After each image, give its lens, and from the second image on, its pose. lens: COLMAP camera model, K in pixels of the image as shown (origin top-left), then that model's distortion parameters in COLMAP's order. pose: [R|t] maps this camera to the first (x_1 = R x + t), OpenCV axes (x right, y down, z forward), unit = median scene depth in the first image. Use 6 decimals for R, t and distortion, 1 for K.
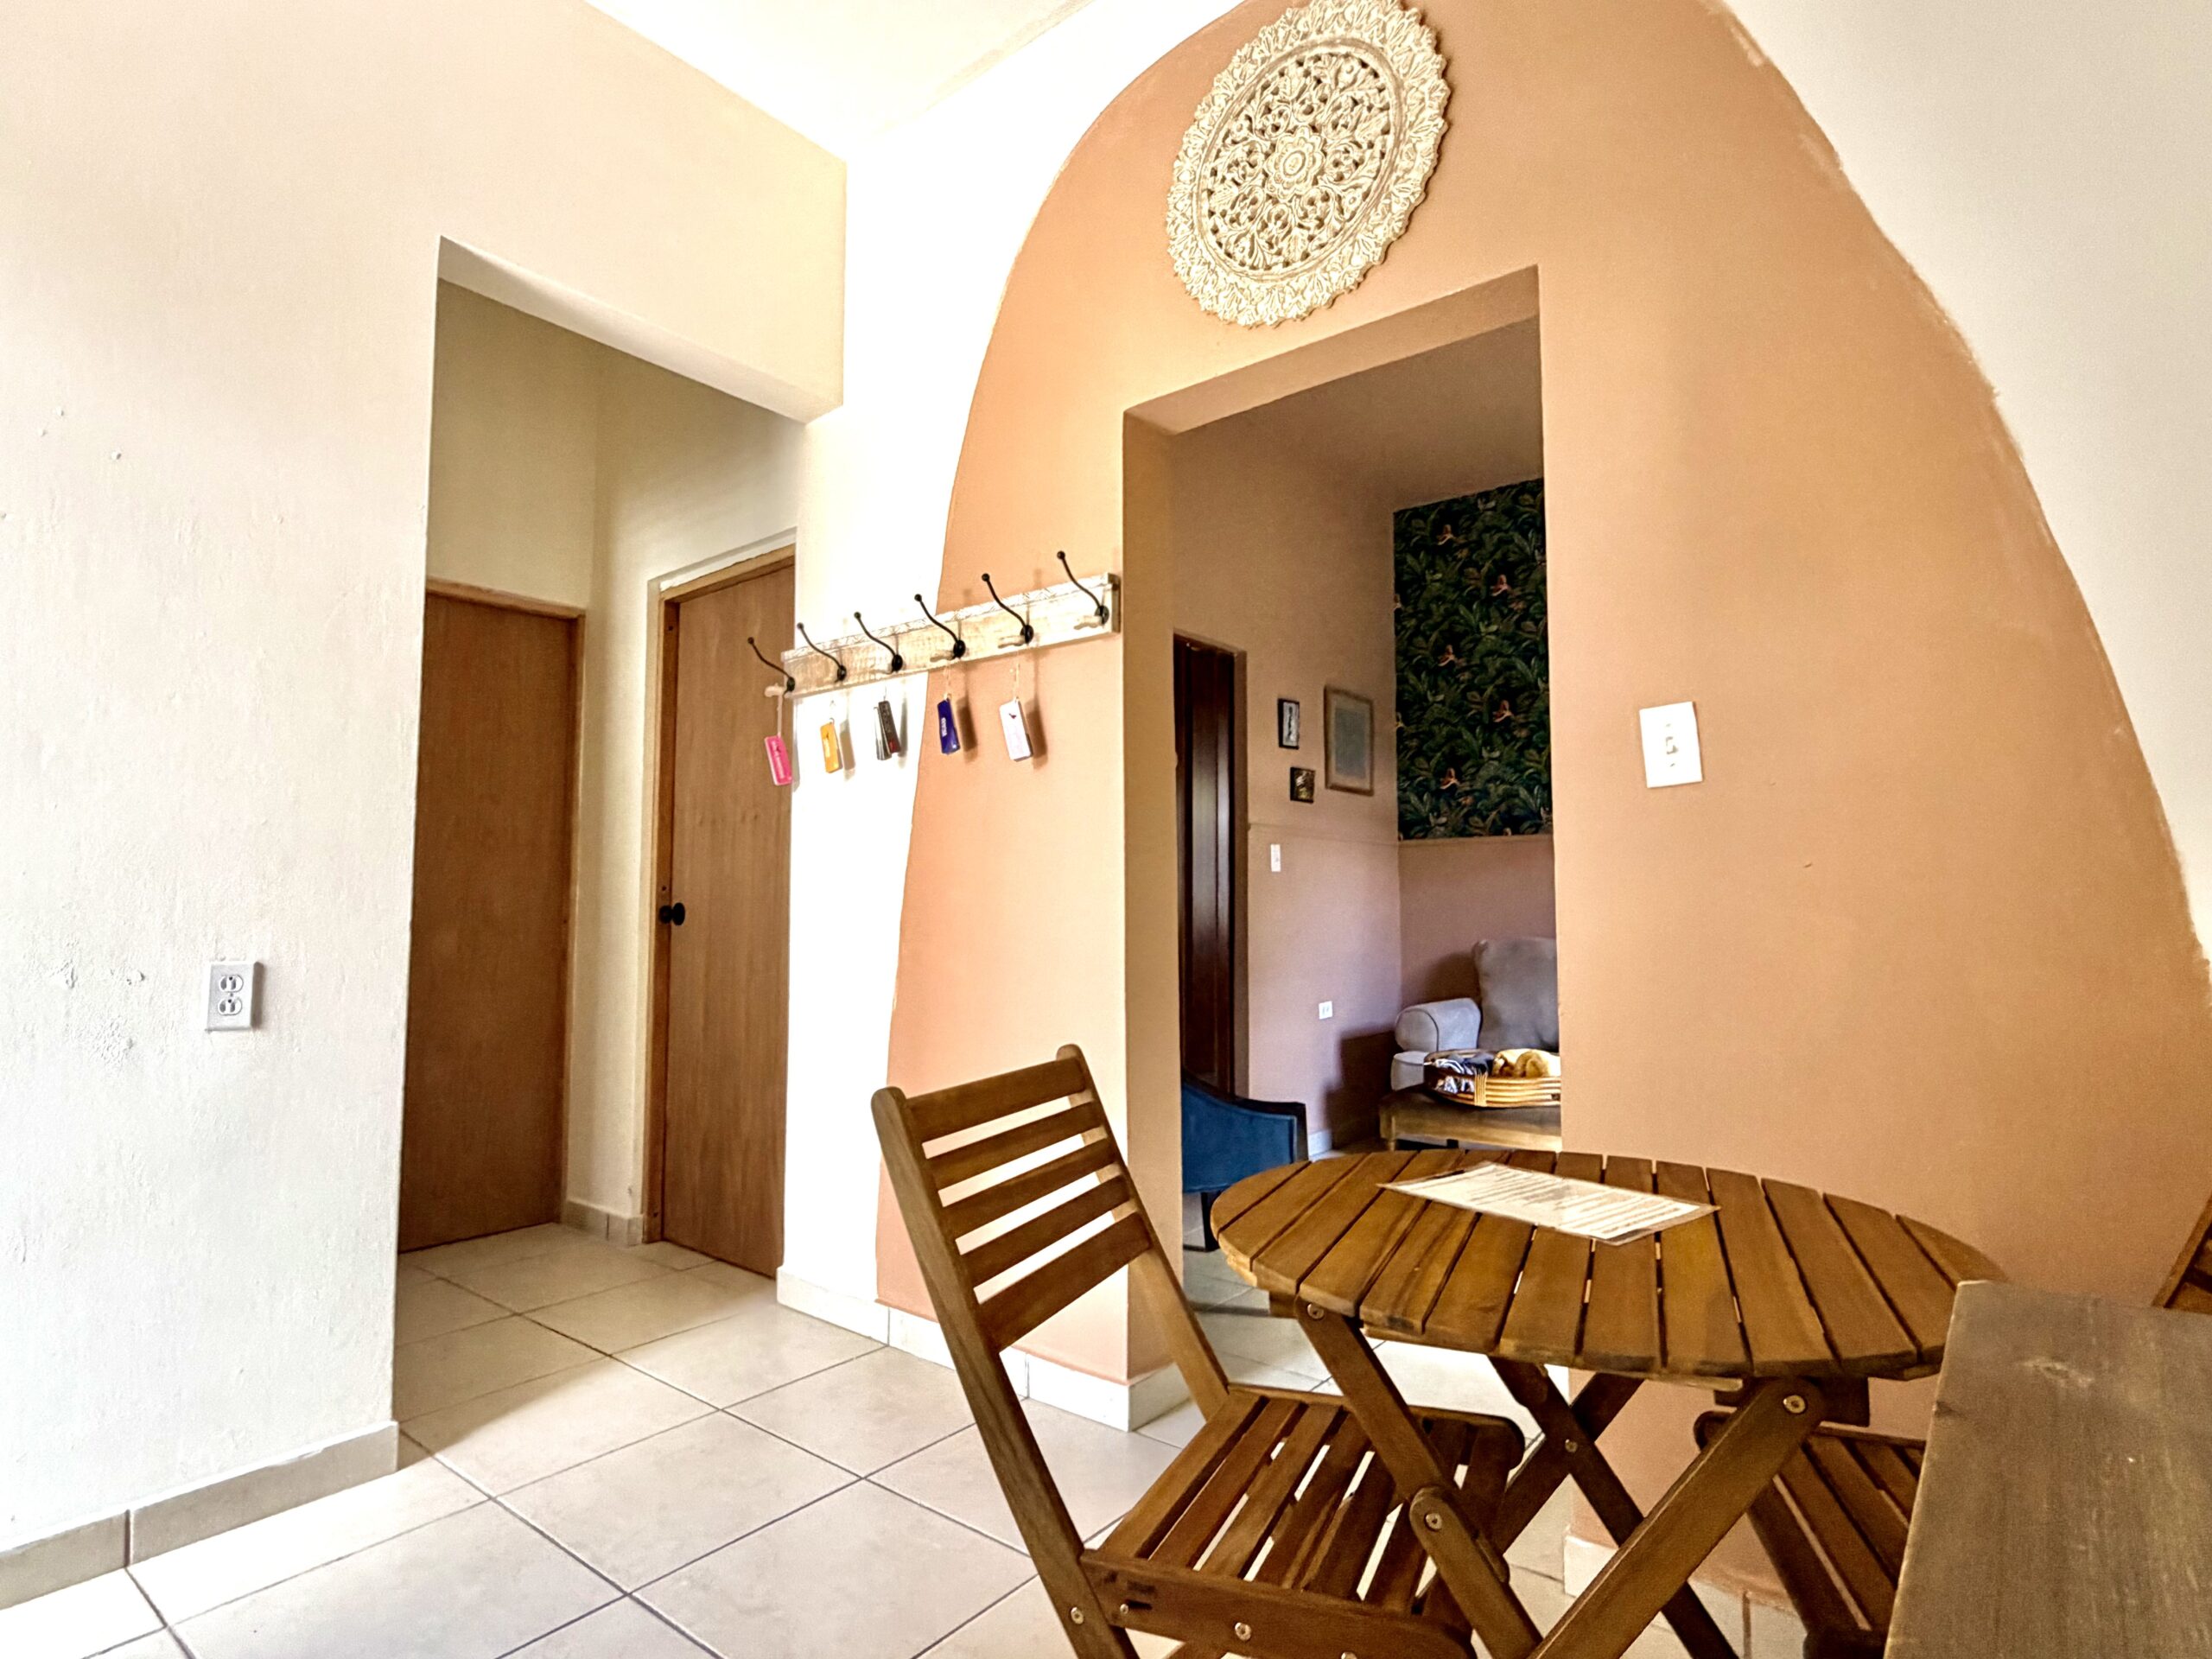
lens RADIAL K [[1154.0, 0, 1112.3], [0, 1154.0, 833.9], [0, 0, 1]] dist [0.002188, -0.004957]
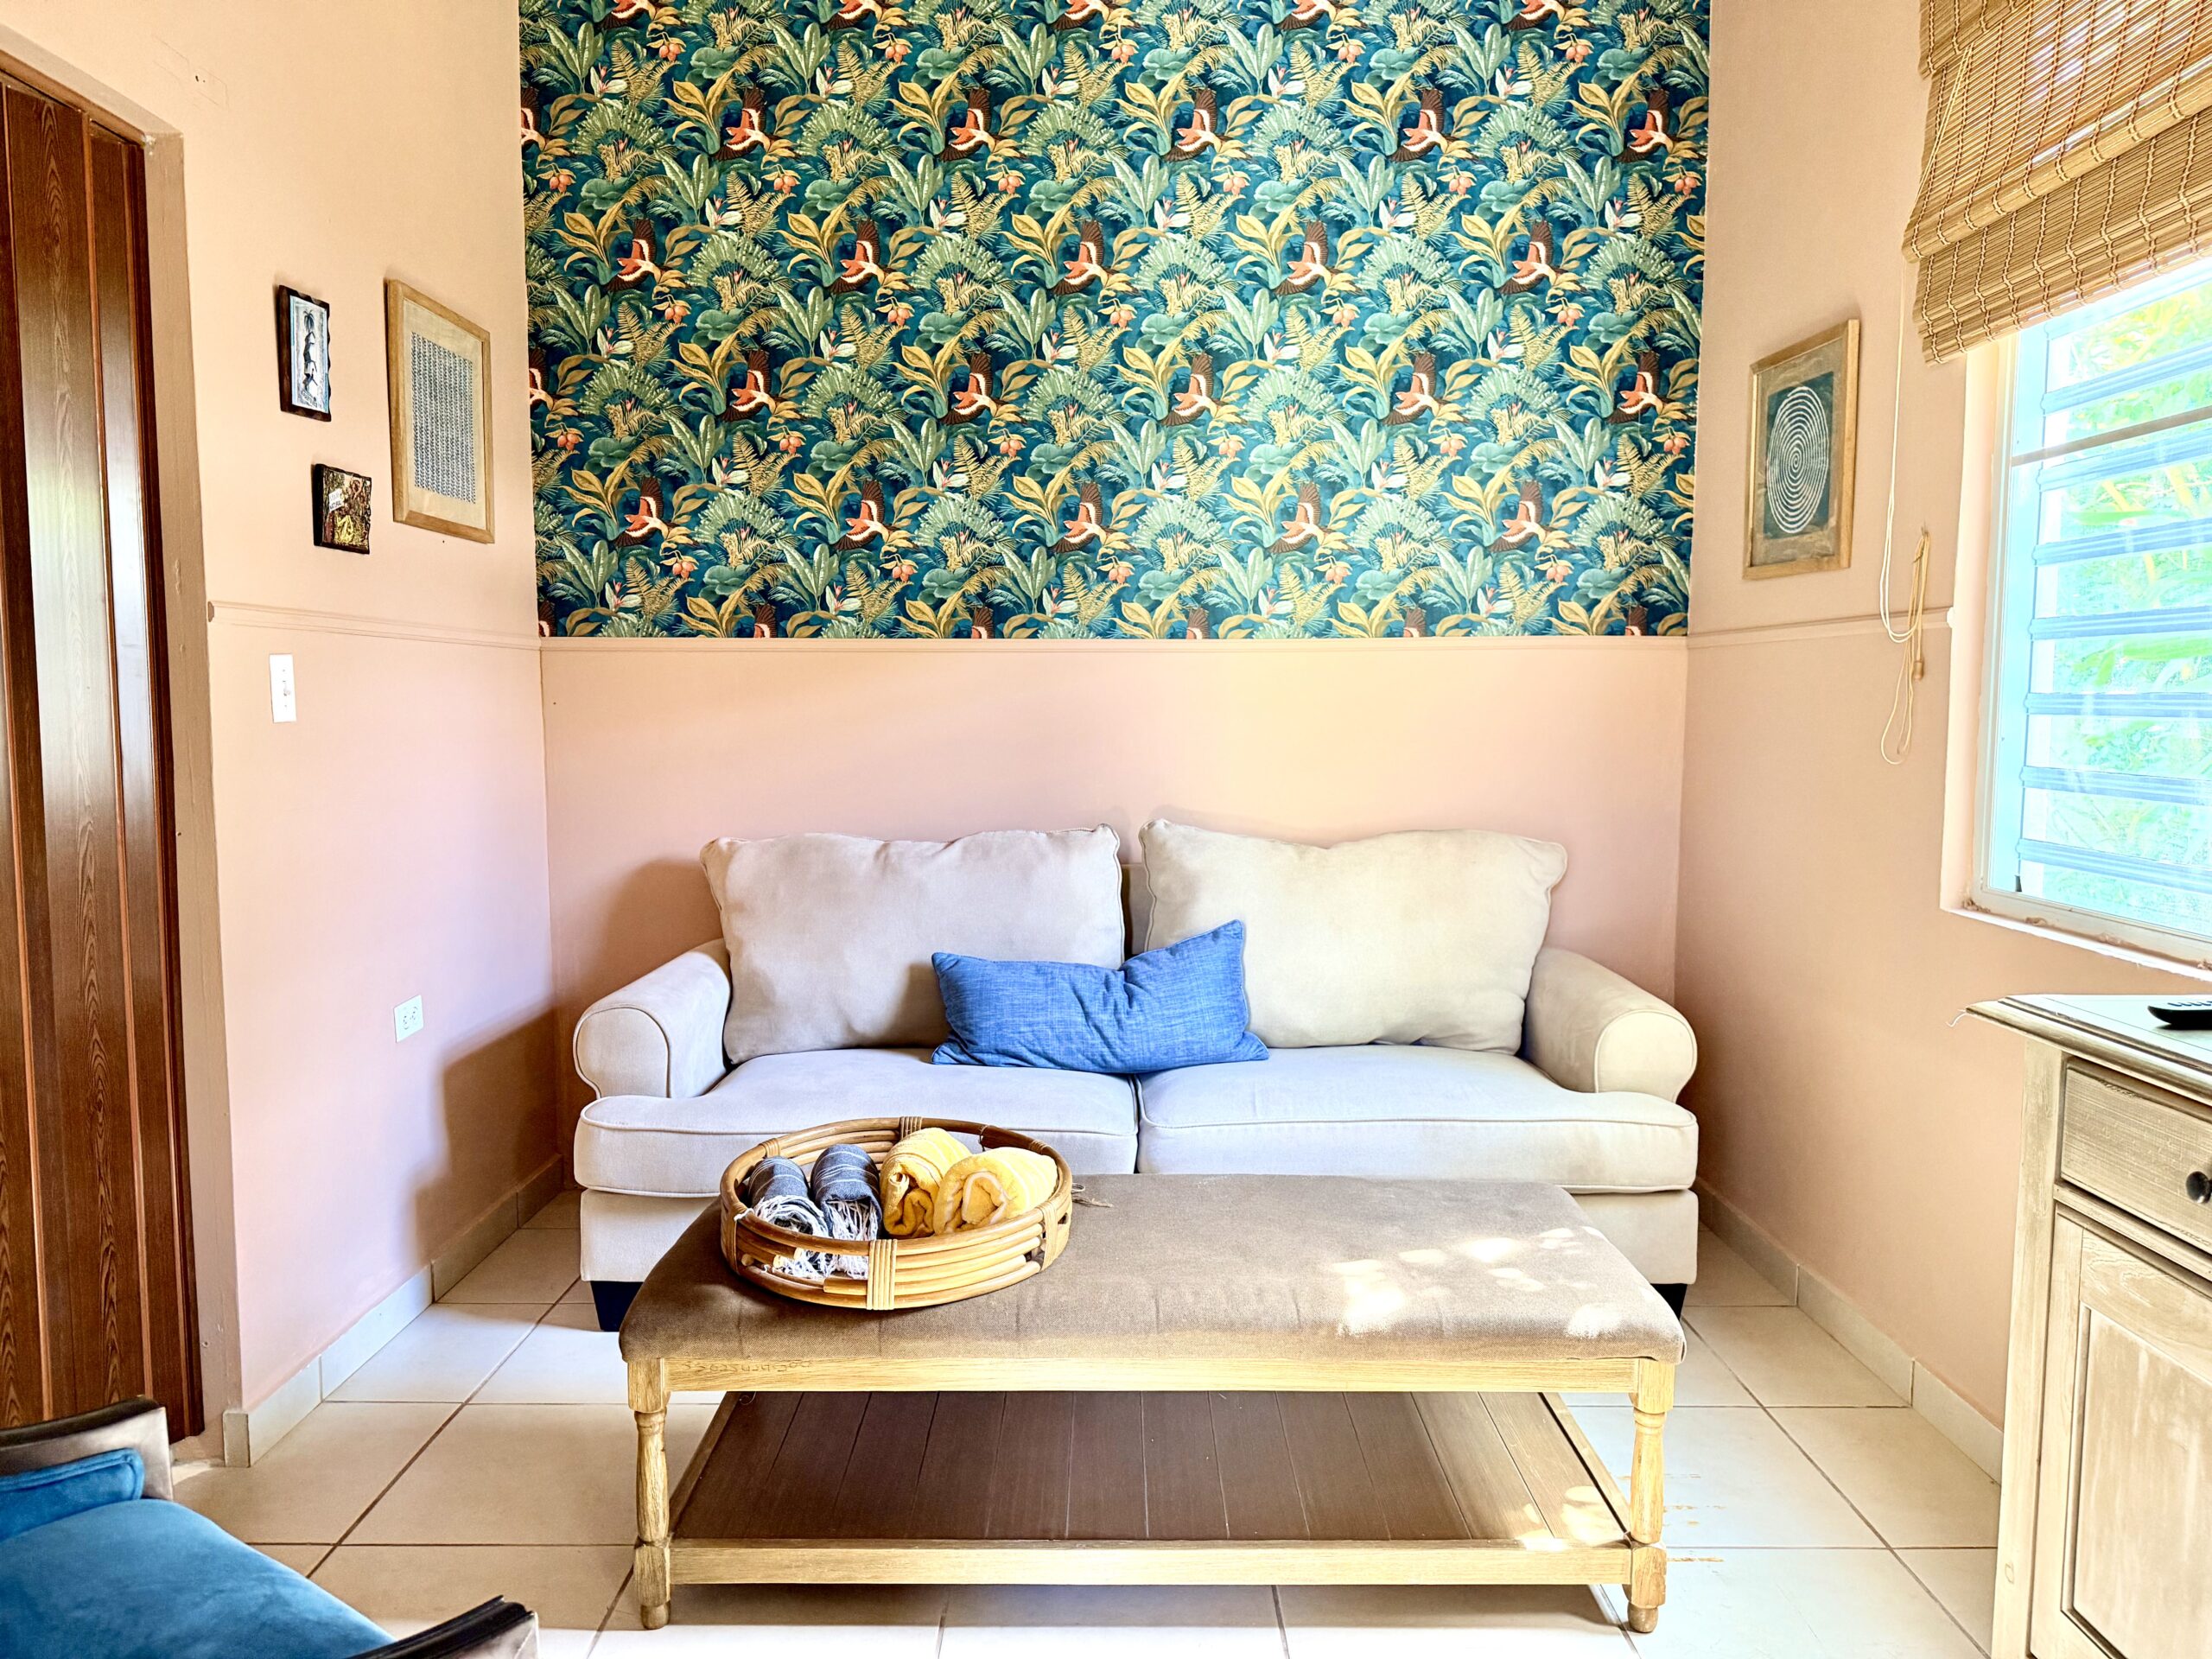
lens RADIAL K [[1553.4, 0, 1089.5], [0, 1553.4, 834.2], [0, 0, 1]] dist [0.051541, -0.057884]
pose [[0.790918, -0.053587, 0.609571, 0.023536], [-0.042065, 0.989041, 0.141525, -0.016456], [-0.610474, -0.137576, 0.779996, 0.344301]]
